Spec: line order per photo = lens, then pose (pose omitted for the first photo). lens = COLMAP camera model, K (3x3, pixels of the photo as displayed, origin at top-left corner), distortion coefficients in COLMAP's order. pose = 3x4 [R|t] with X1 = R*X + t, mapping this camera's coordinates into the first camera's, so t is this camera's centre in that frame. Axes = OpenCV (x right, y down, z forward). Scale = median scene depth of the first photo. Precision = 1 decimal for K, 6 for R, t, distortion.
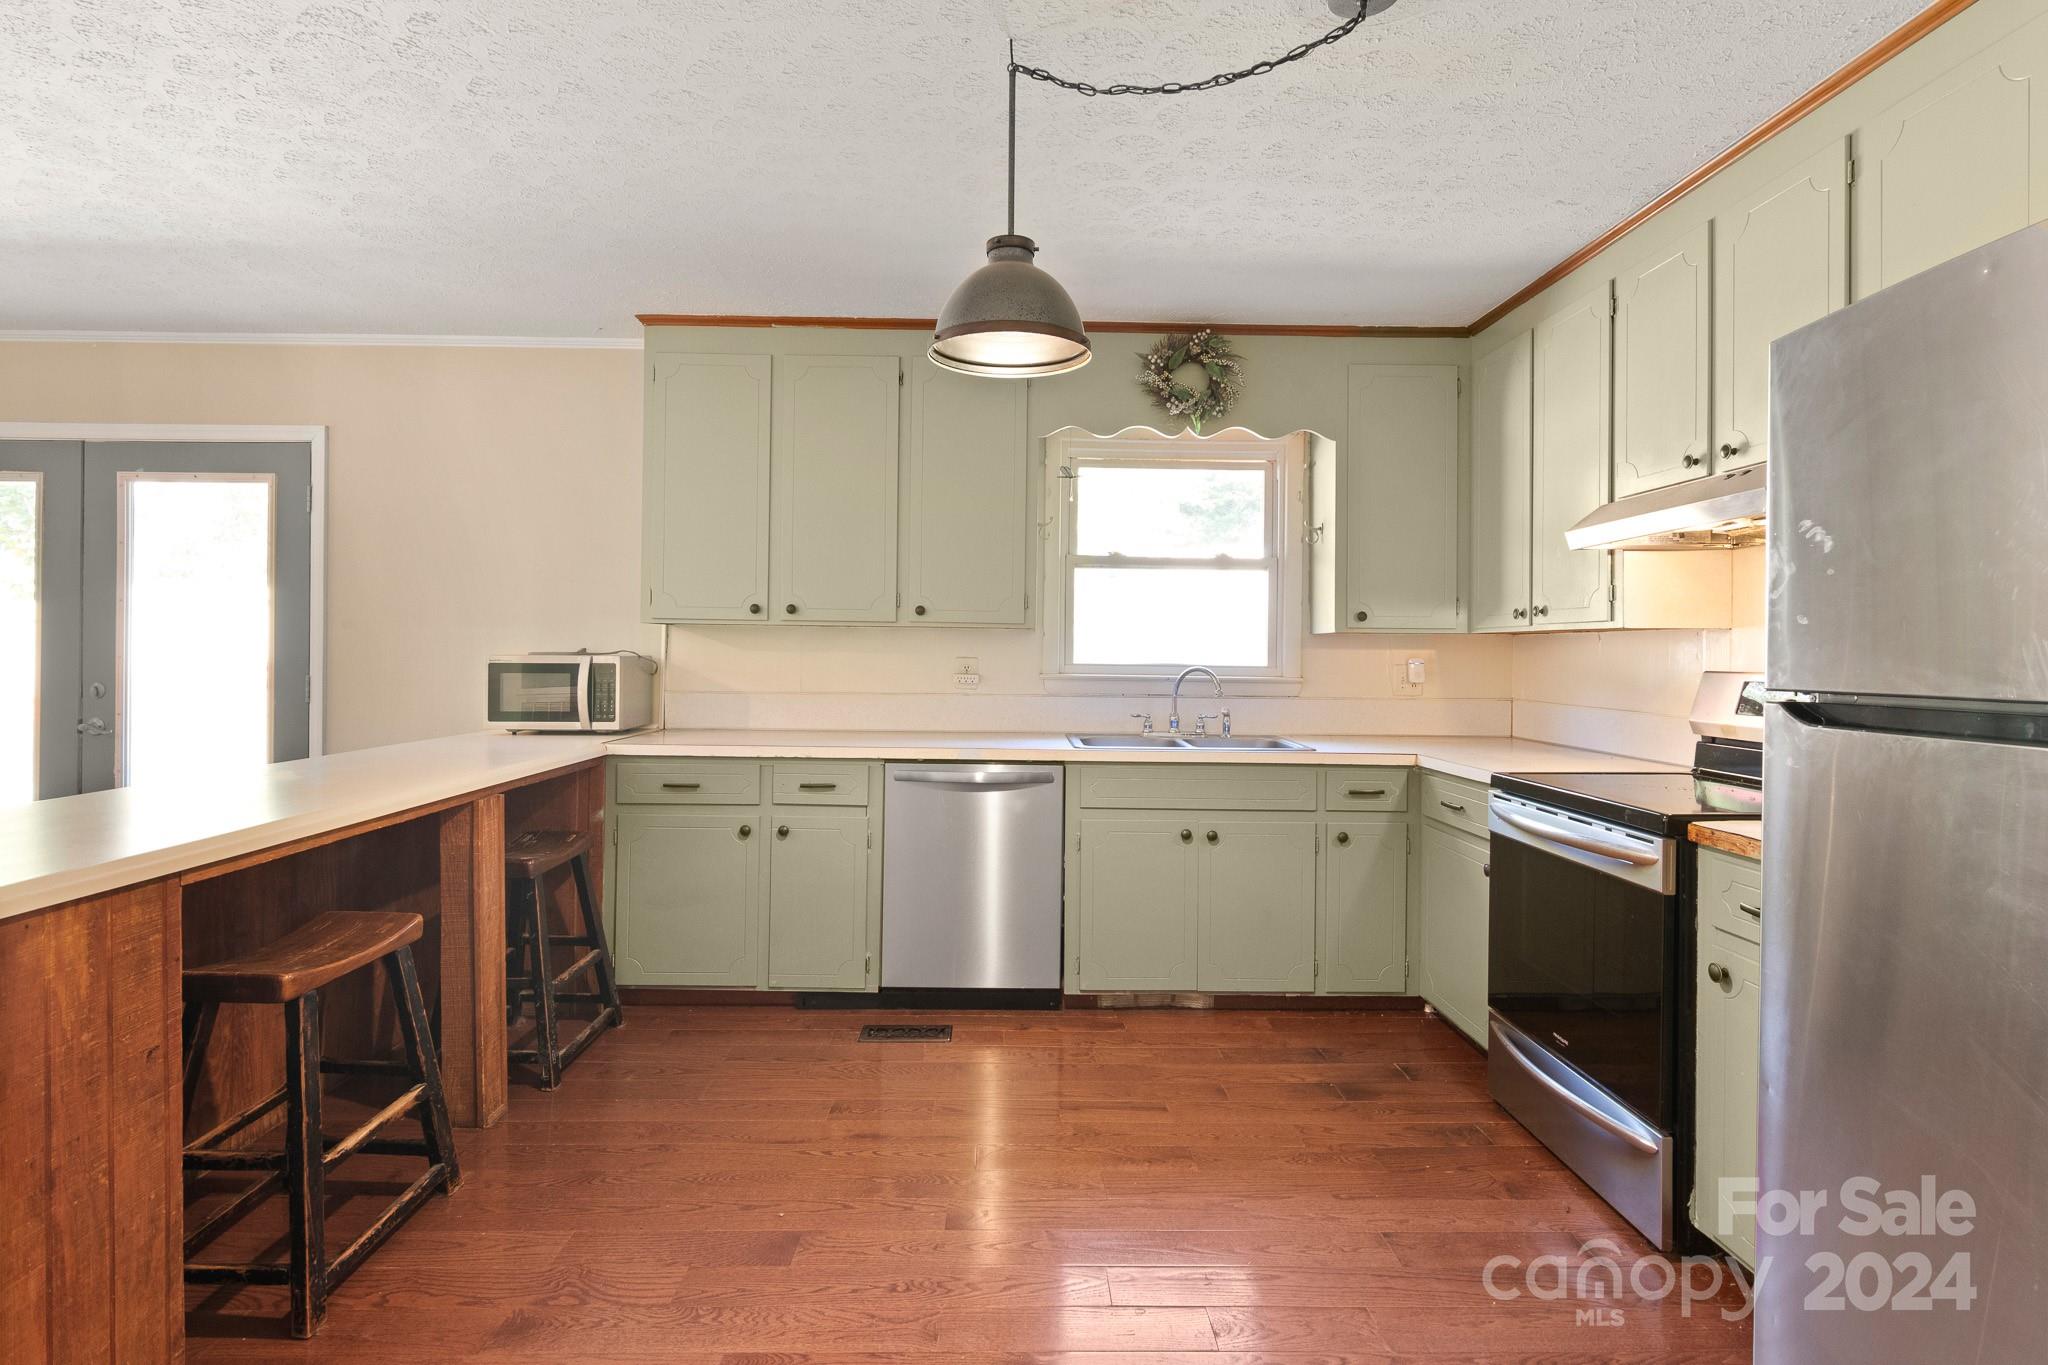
lens RADIAL K [[1037.8, 0, 1022.2], [0, 1037.8, 649.2], [0, 0, 1]] dist [-0.003013, 0.000863]
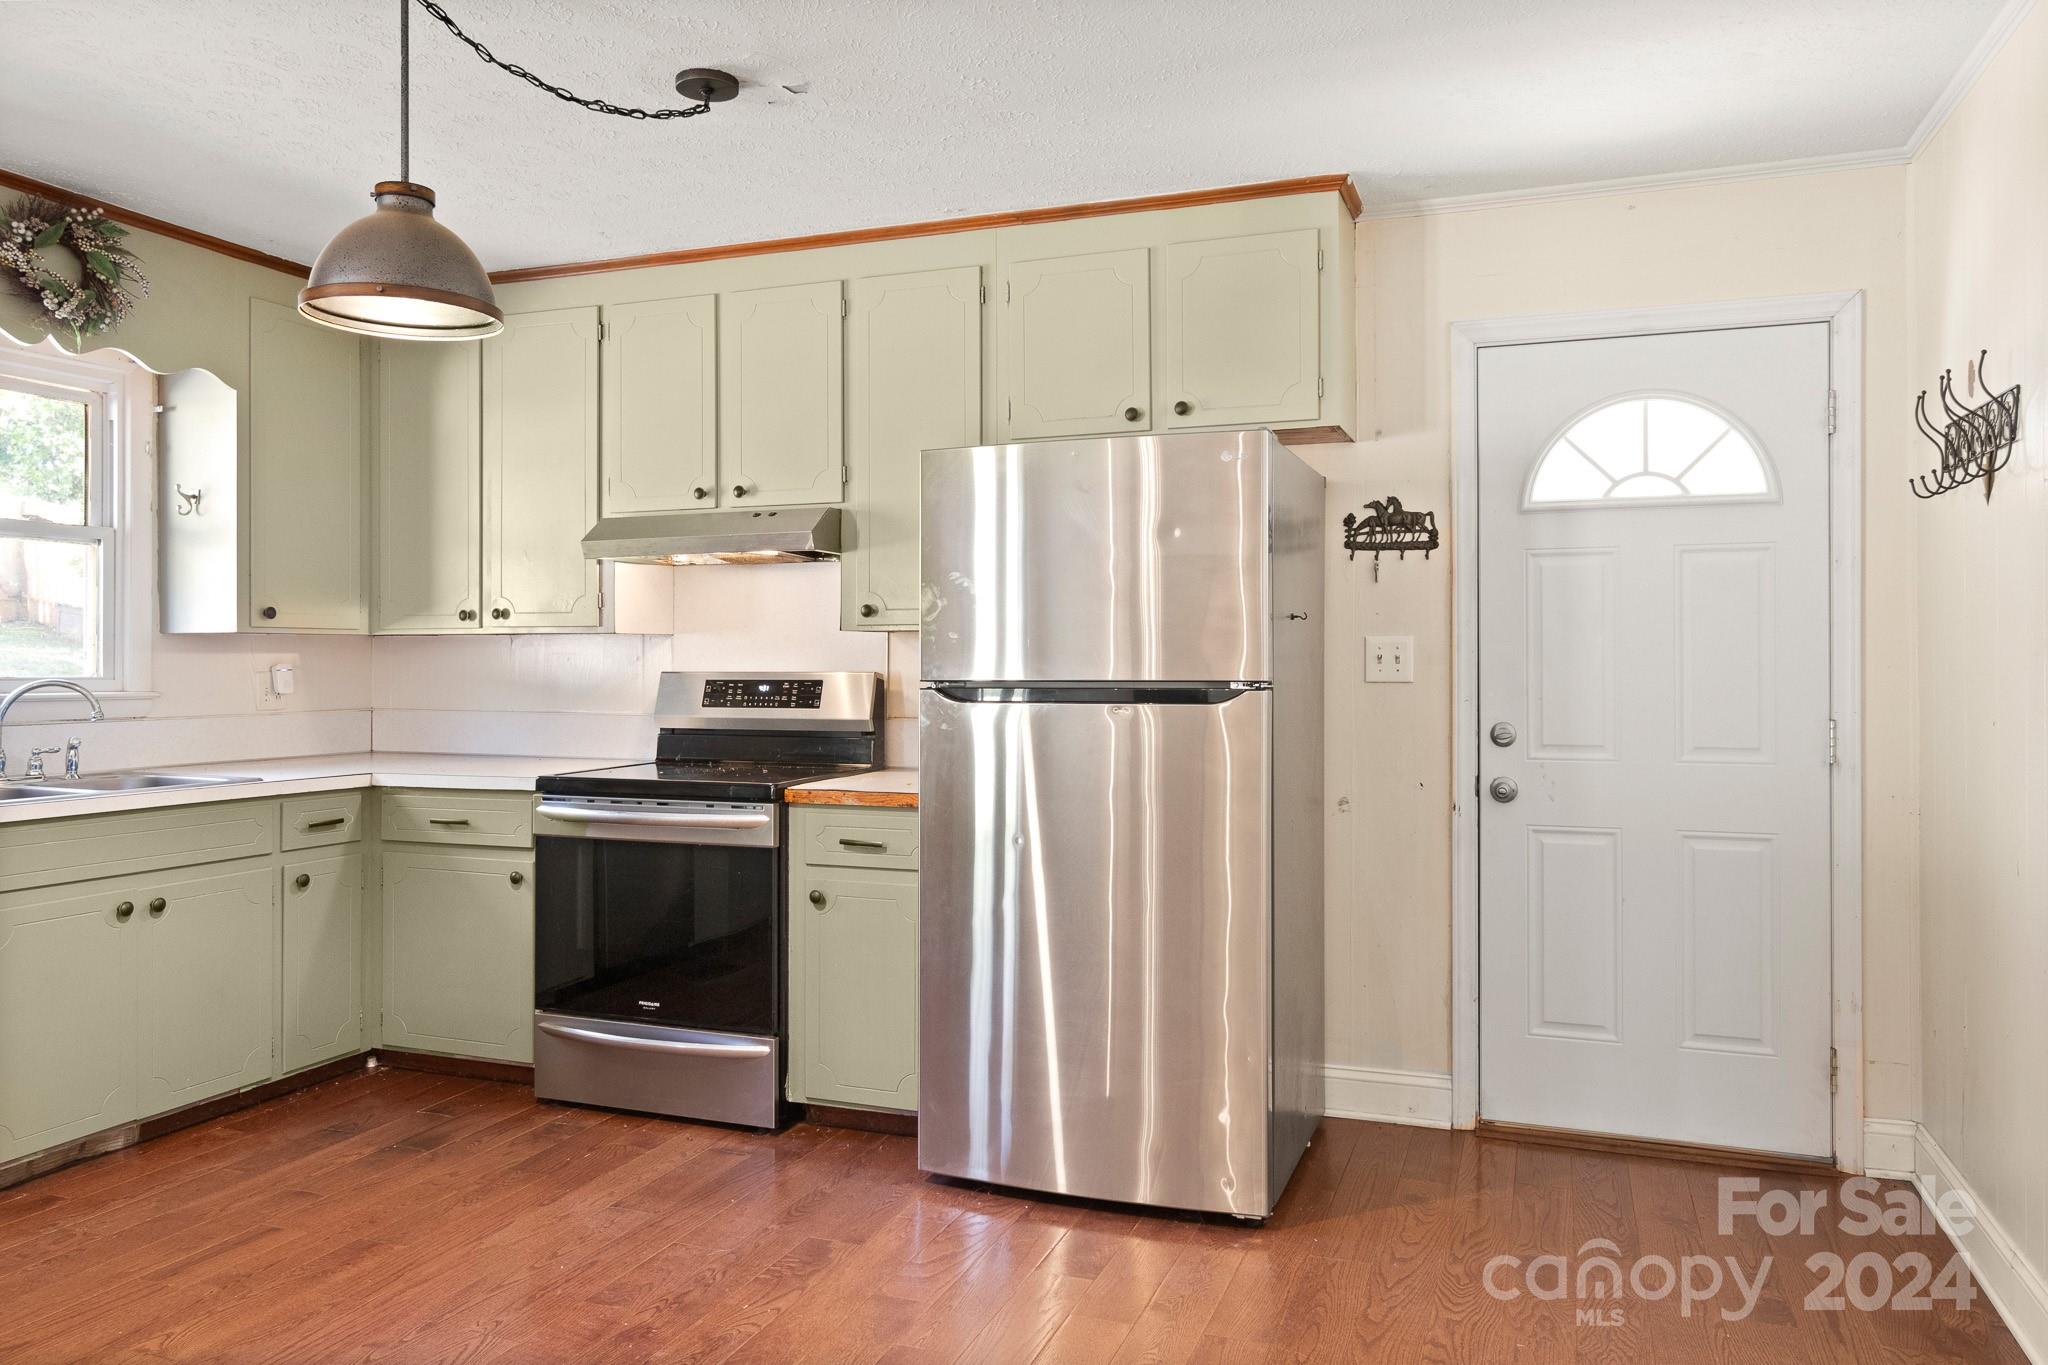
lens RADIAL K [[1436.0, 0, 1021.6], [0, 1436.0, 655.7], [0, 0, 1]] dist [-0.005498, 0.008127]
pose [[0.367599, -0.006224, 0.929964, -0.548761], [0.001246, 0.999980, 0.006201, -0.004716], [-0.929984, -0.001121, 0.367599, 0.045610]]
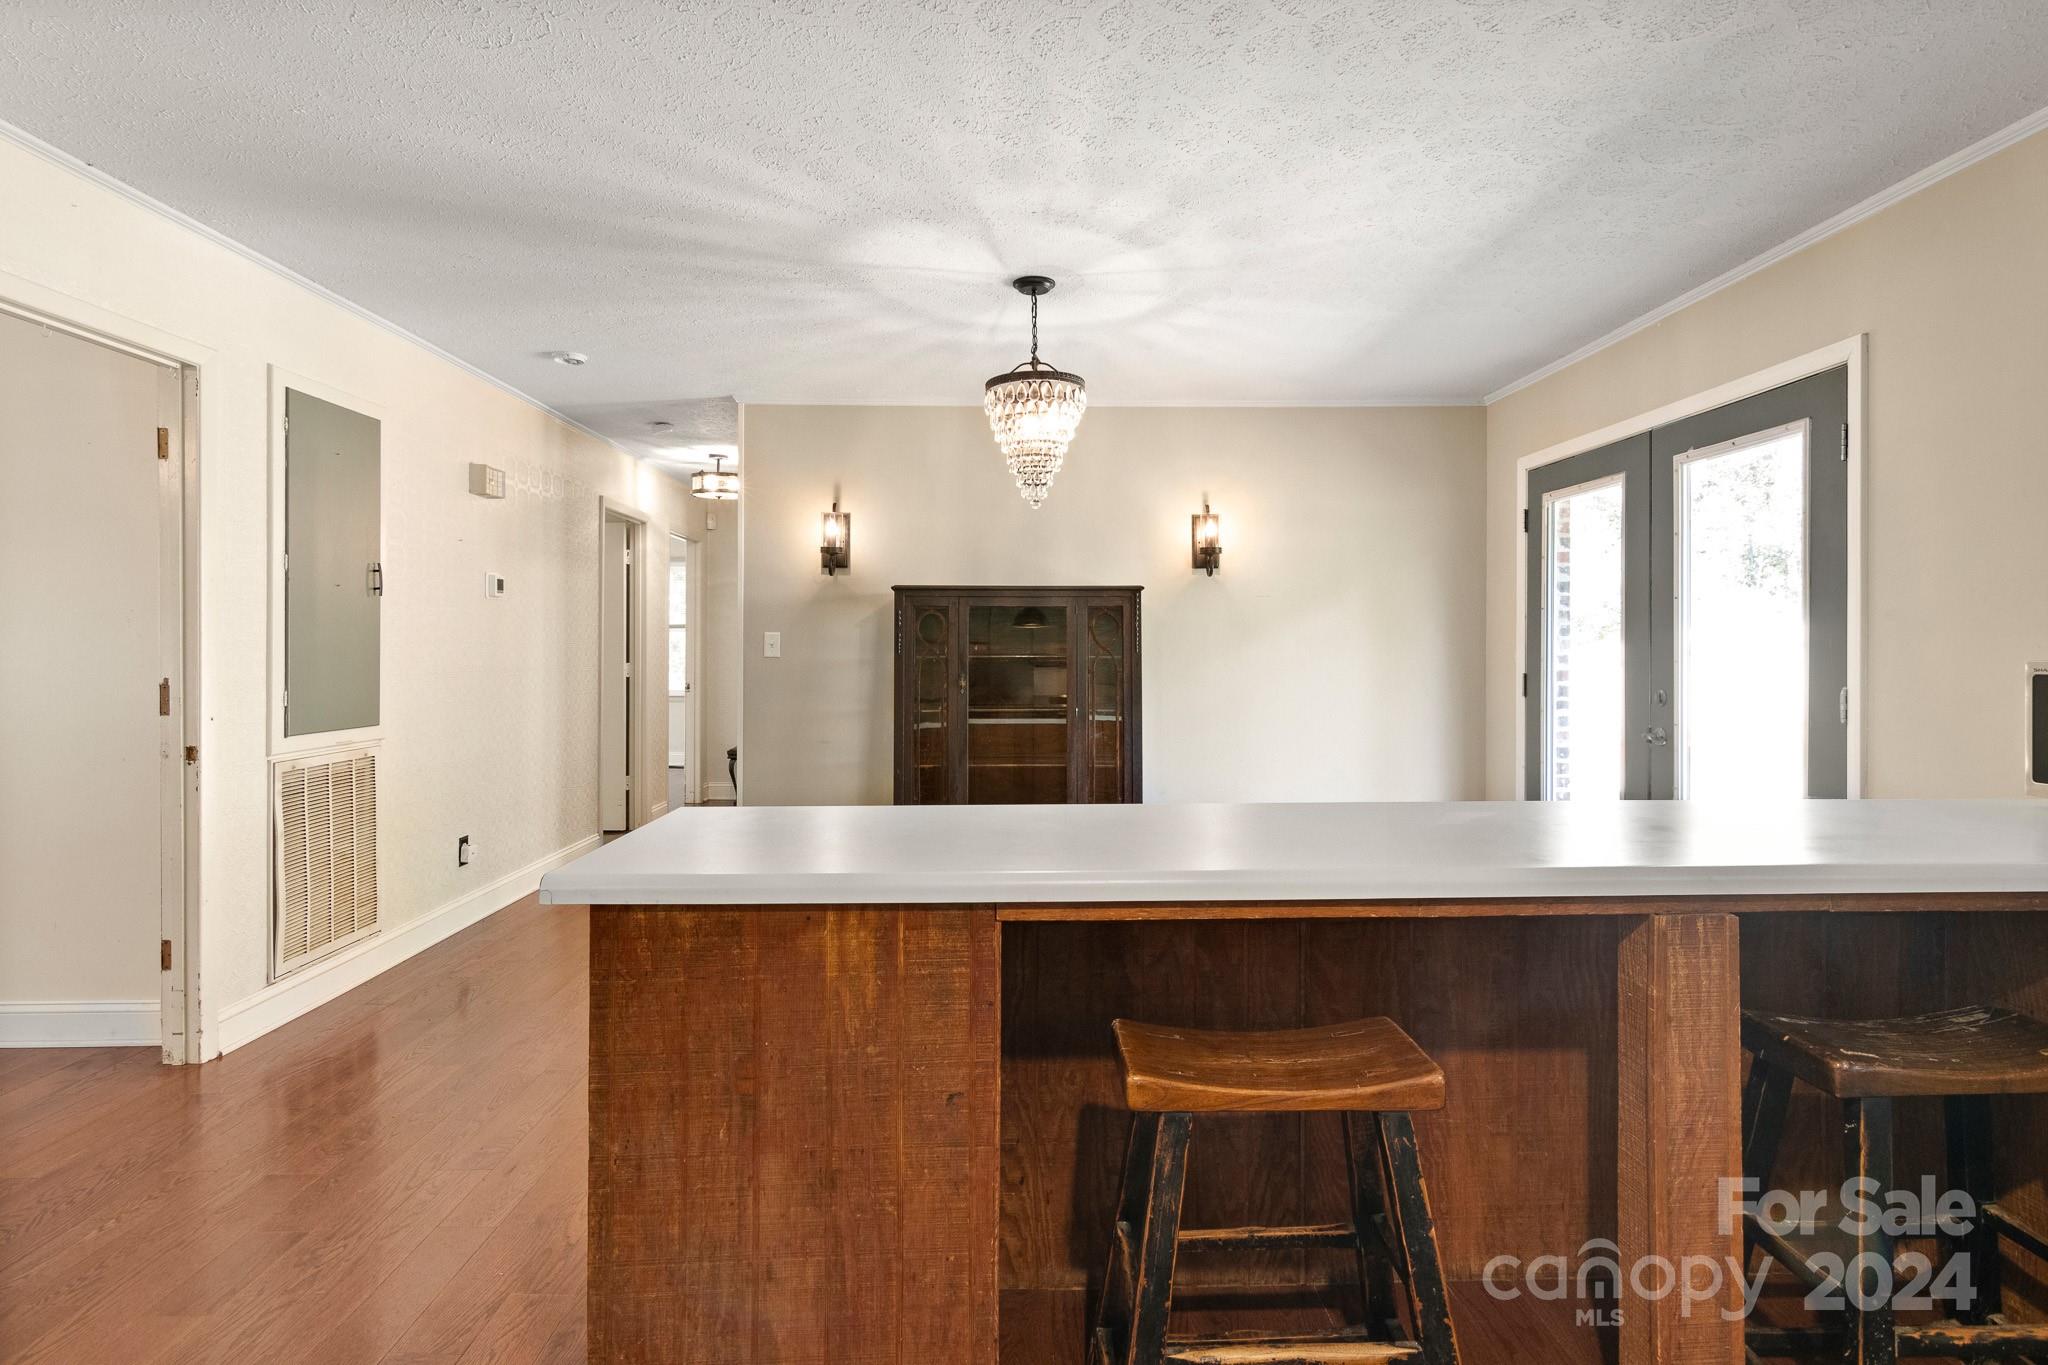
lens RADIAL K [[1037.8, 0, 1022.2], [0, 1037.8, 649.2], [0, 0, 1]] dist [-0.003013, 0.000863]
pose [[0.006851, -0.006531, -0.999955, 0.029380], [0.000513, 0.999979, -0.006528, 0.003228], [0.999976, -0.000468, 0.006854, 0.500368]]
